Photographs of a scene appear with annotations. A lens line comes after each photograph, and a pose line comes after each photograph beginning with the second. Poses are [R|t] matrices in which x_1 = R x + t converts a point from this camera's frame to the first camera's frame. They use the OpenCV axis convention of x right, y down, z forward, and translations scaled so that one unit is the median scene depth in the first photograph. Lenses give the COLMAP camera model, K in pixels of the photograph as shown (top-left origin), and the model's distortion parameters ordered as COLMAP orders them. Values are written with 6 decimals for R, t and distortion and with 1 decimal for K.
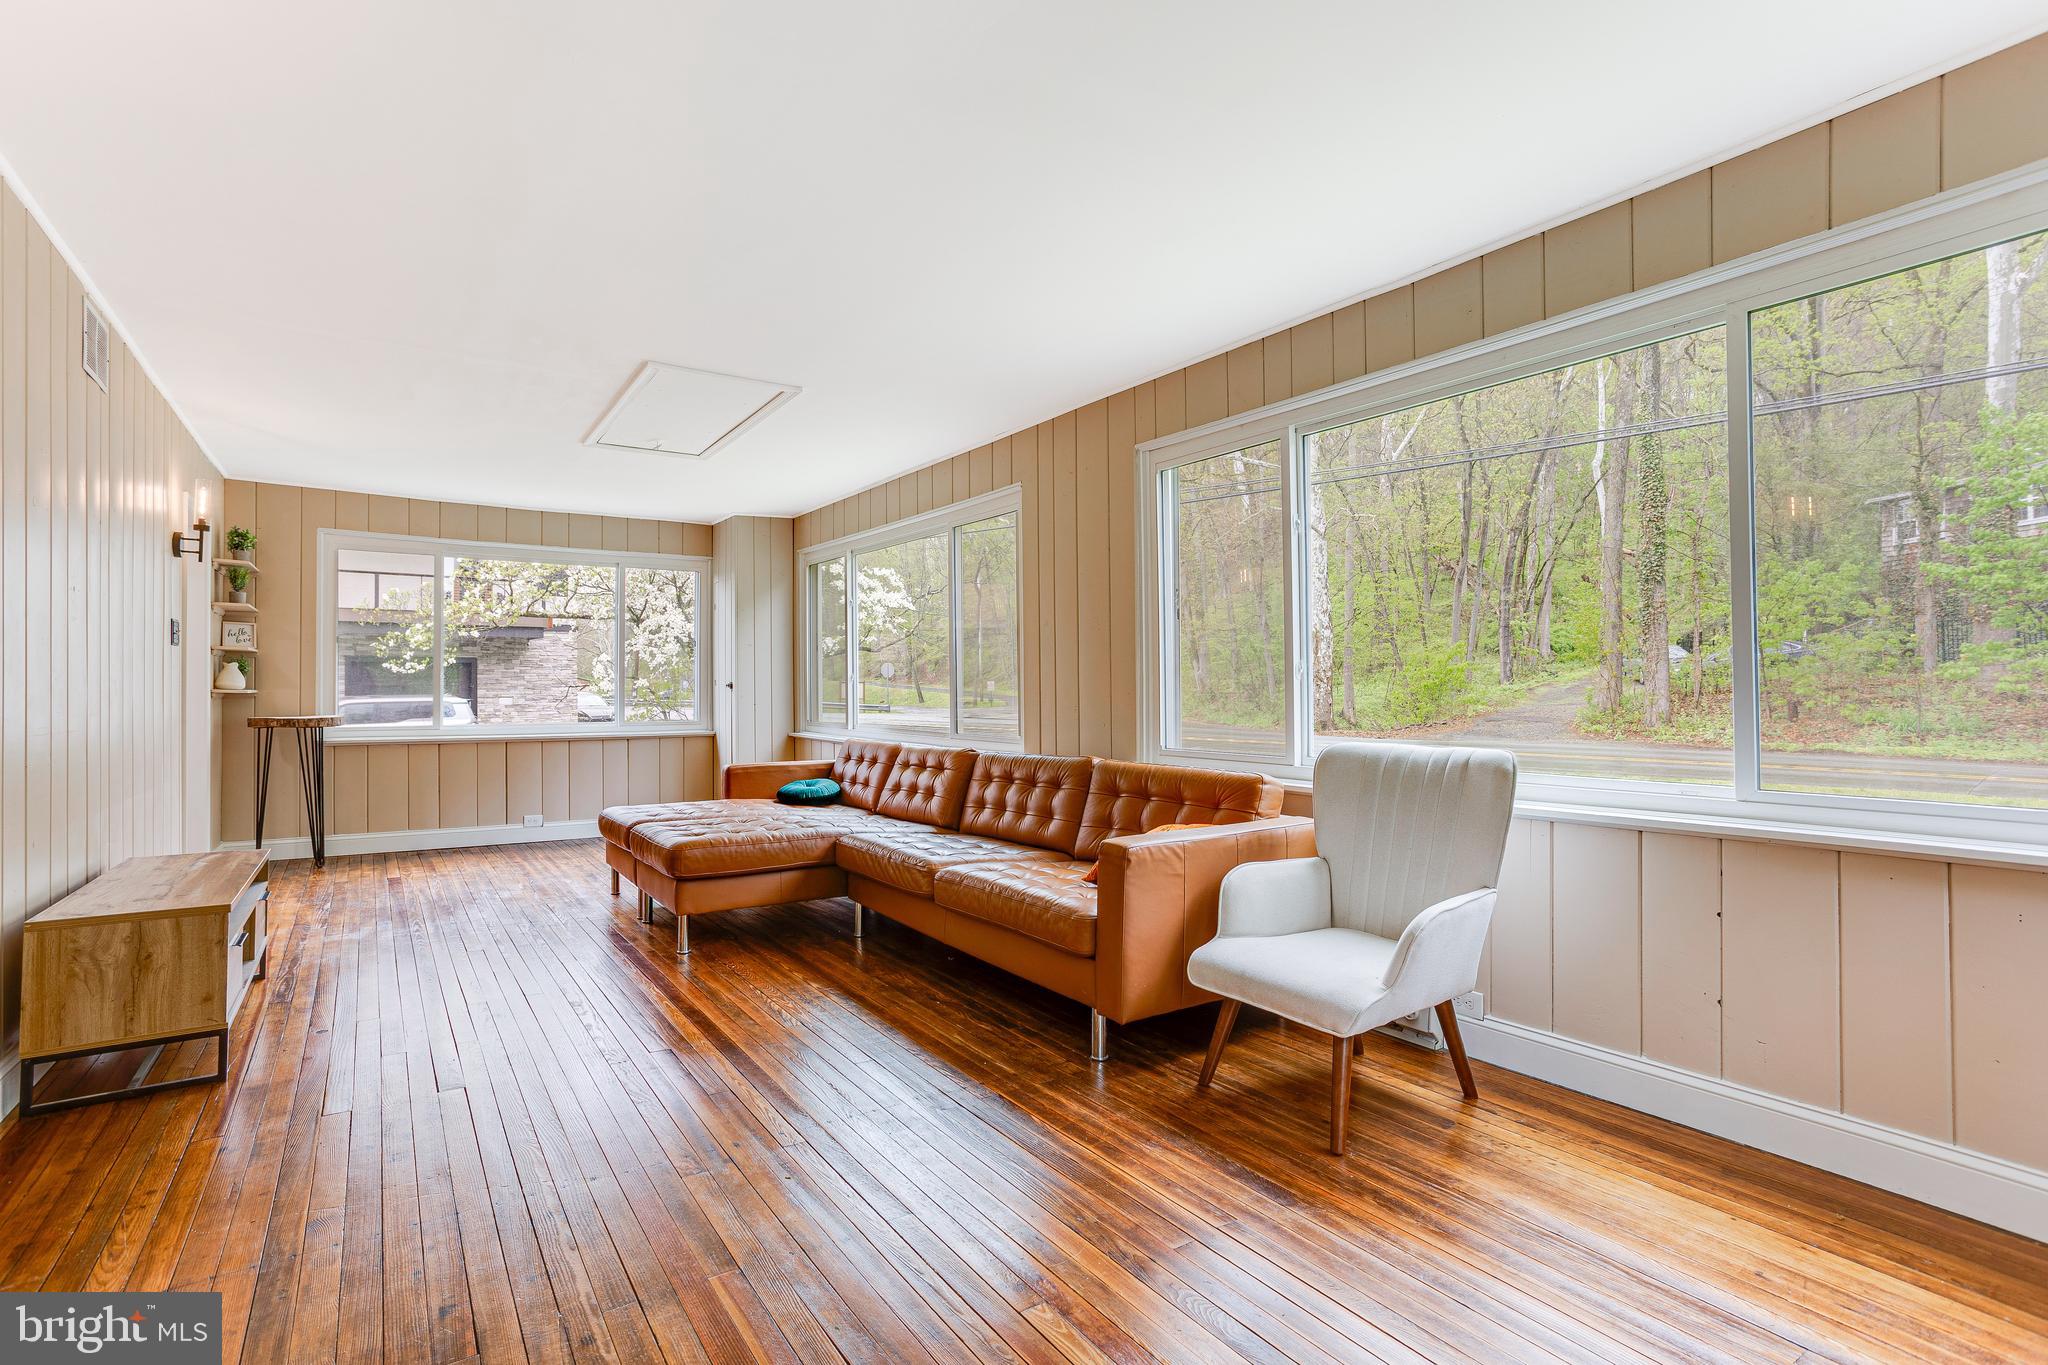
lens RADIAL K [[977.7, 0, 1021.9], [0, 977.7, 682.6], [0, 0, 1]] dist [-0.039915, 0.023685]
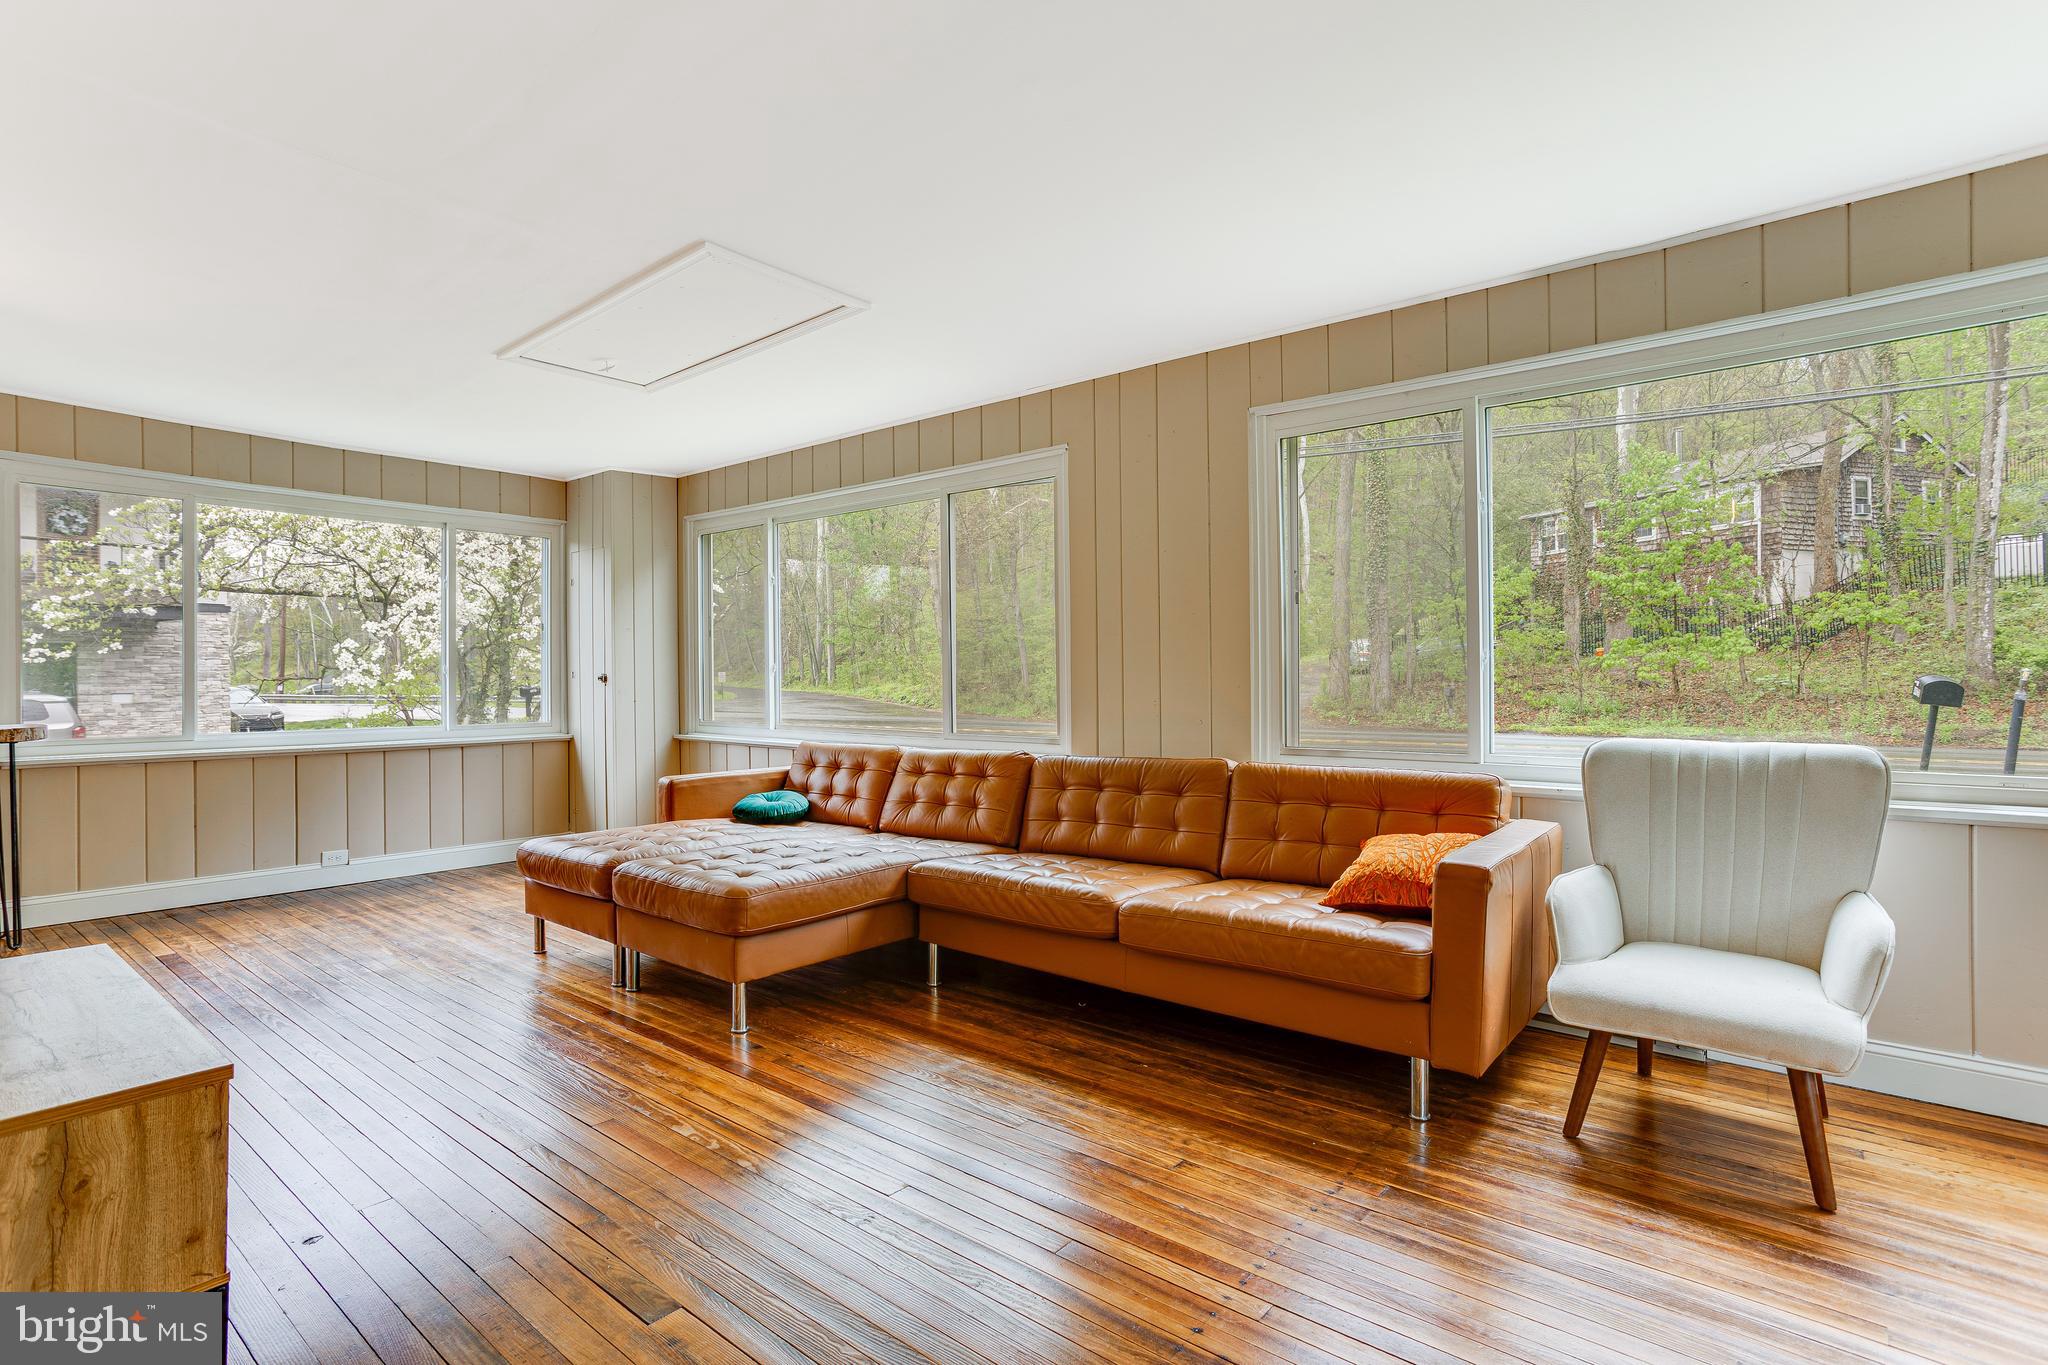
lens RADIAL K [[977.7, 0, 1003.5], [0, 977.7, 684.0], [0, 0, 1]] dist [-0.039915, 0.023685]
pose [[0.958397, -0.005584, 0.285386, -0.315331], [0.002354, 0.999929, 0.011661, -0.001814], [-0.285430, -0.010504, 0.958342, 0.185522]]
